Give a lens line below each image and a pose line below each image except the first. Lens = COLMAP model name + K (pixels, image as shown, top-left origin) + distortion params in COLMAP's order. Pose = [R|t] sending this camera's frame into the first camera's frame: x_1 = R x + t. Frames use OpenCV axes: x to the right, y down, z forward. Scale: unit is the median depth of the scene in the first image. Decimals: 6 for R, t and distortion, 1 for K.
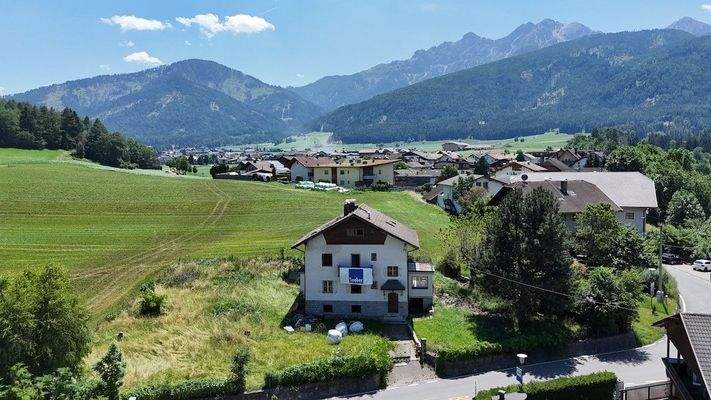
lens RADIAL K [[522.6, 0, 355.7], [0, 522.6, 203.4], [0, 0, 1]] dist [0.053776, -0.047575]
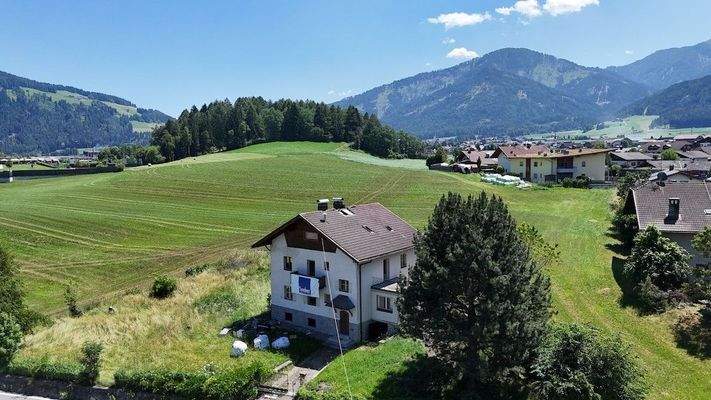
lens RADIAL K [[522.6, 0, 359.5], [0, 522.6, 204.5], [0, 0, 1]] dist [0.053776, -0.047575]
pose [[0.845176, 0.050333, -0.532113, 0.008390], [-0.038377, 0.998701, 0.033513, -0.000468], [0.533109, -0.007903, 0.846010, 0.004729]]
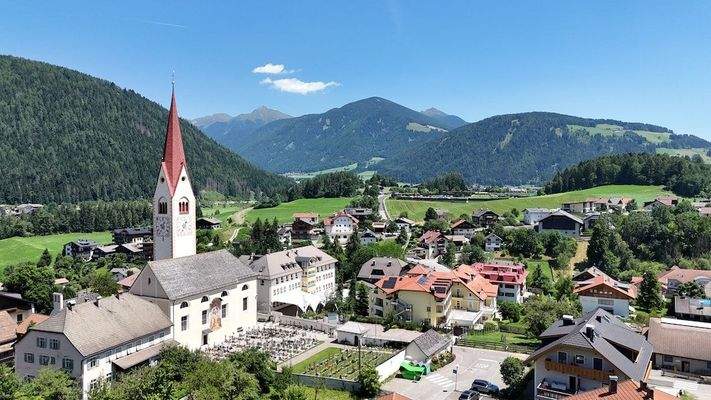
lens RADIAL K [[522.6, 0, 355.6], [0, 522.6, 199.9], [0, 0, 1]] dist [0.053776, -0.047575]
pose [[0.029937, 0.047163, -0.998439, 0.108747], [-0.076527, 0.996063, 0.044756, -0.005271], [0.996618, 0.075067, 0.033429, -0.004862]]
